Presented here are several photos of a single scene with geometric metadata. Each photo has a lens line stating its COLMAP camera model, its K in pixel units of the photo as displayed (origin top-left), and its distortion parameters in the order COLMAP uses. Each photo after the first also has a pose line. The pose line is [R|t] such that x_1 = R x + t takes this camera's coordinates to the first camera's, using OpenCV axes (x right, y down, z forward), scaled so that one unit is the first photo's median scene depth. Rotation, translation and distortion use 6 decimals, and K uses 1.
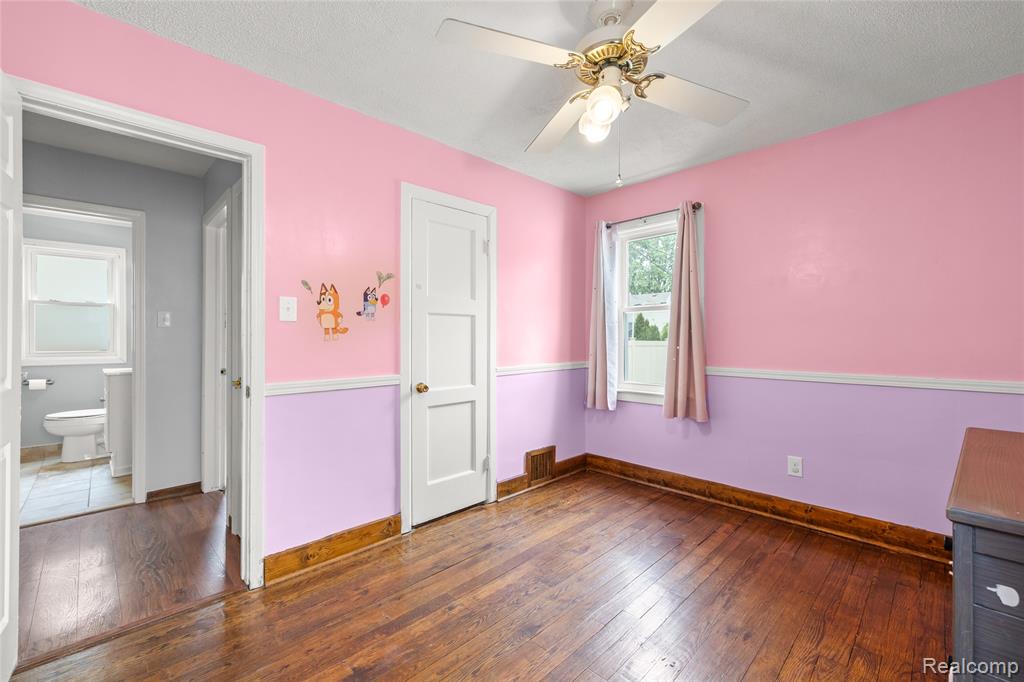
lens RADIAL K [[440.1, 0, 512.3], [0, 440.1, 340.0], [0, 0, 1]] dist [-0.003798, 0.000357]
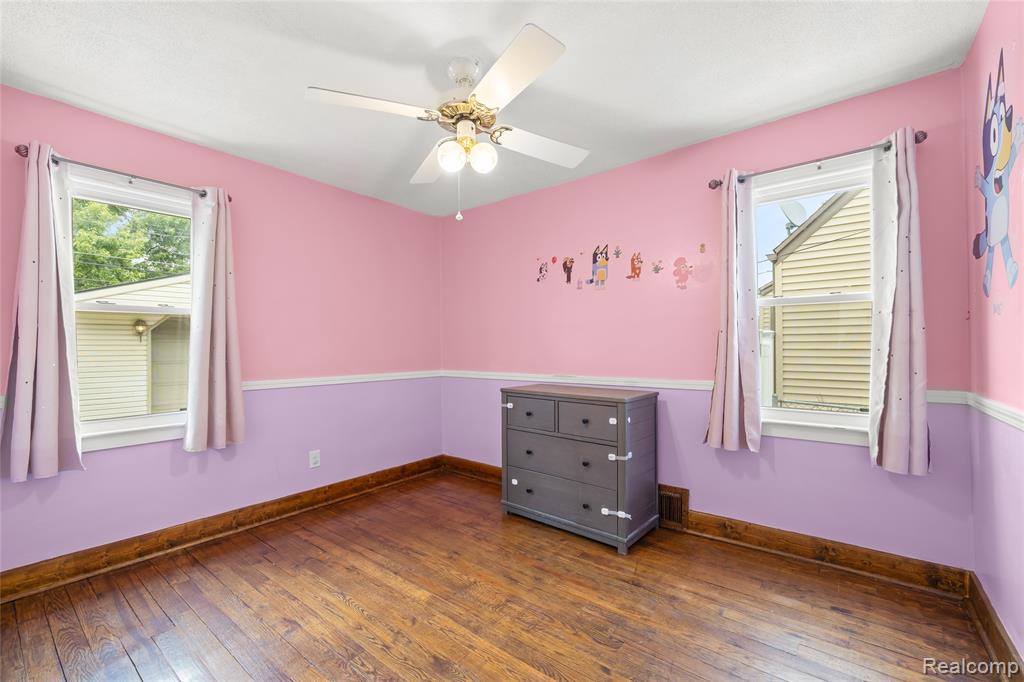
lens RADIAL K [[440.1, 0, 506.4], [0, 440.1, 343.8], [0, 0, 1]] dist [-0.003798, 0.000357]
pose [[-0.130997, 0.008919, 0.991343, -0.551086], [0.017133, 0.999831, -0.006731, -0.003617], [-0.991235, 0.016103, -0.131127, 0.597767]]
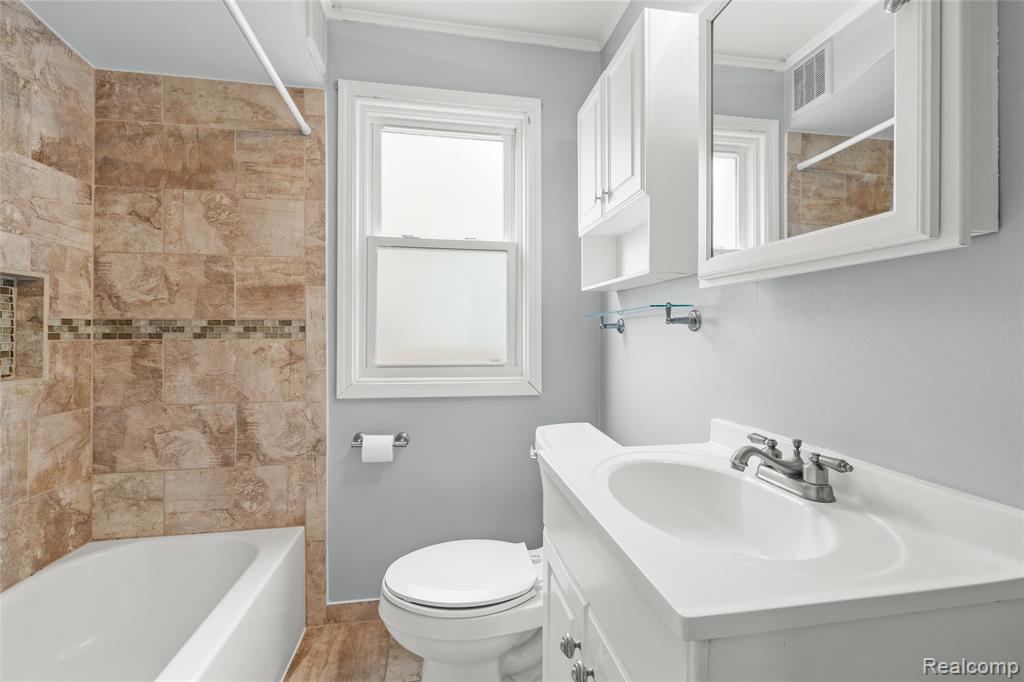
lens RADIAL K [[440.1, 0, 511.2], [0, 440.1, 335.7], [0, 0, 1]] dist [-0.003798, 0.000357]
pose [[0.825272, 0.001533, -0.564734, -0.256673], [-0.002825, 0.999995, -0.001413, 0.001136], [0.564729, 0.002762, 0.825272, 0.249604]]
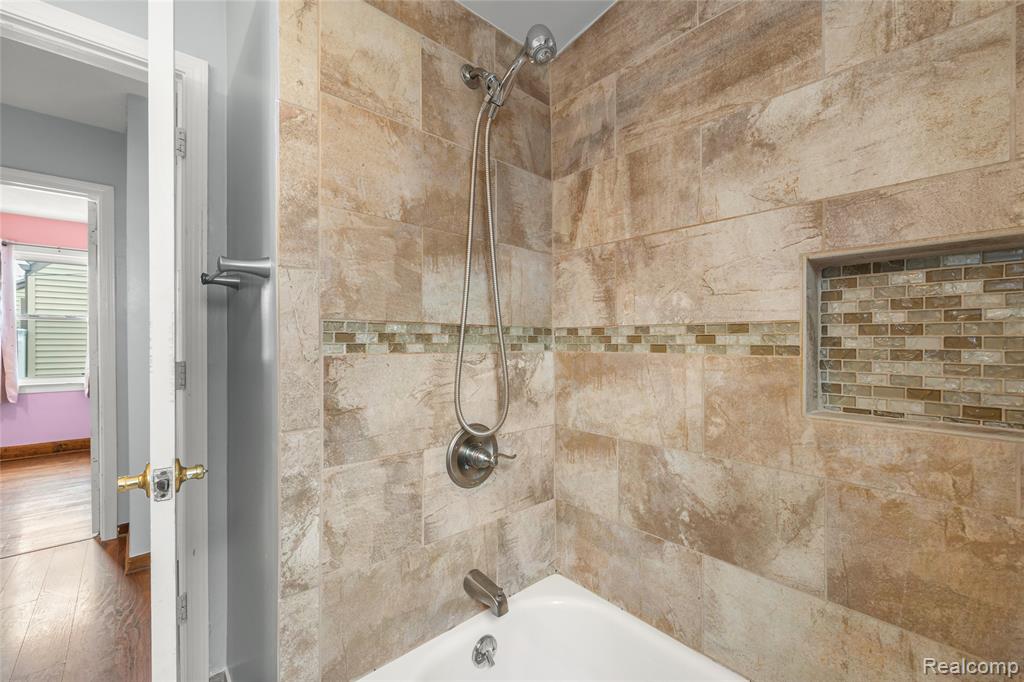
lens RADIAL K [[440.1, 0, 514.3], [0, 440.1, 341.5], [0, 0, 1]] dist [-0.003798, 0.000357]
pose [[-0.998773, -0.001037, 0.049506, -1.036436], [-0.000366, 0.999908, 0.013567, -0.012110], [-0.049515, 0.013533, -0.998682, 0.996721]]
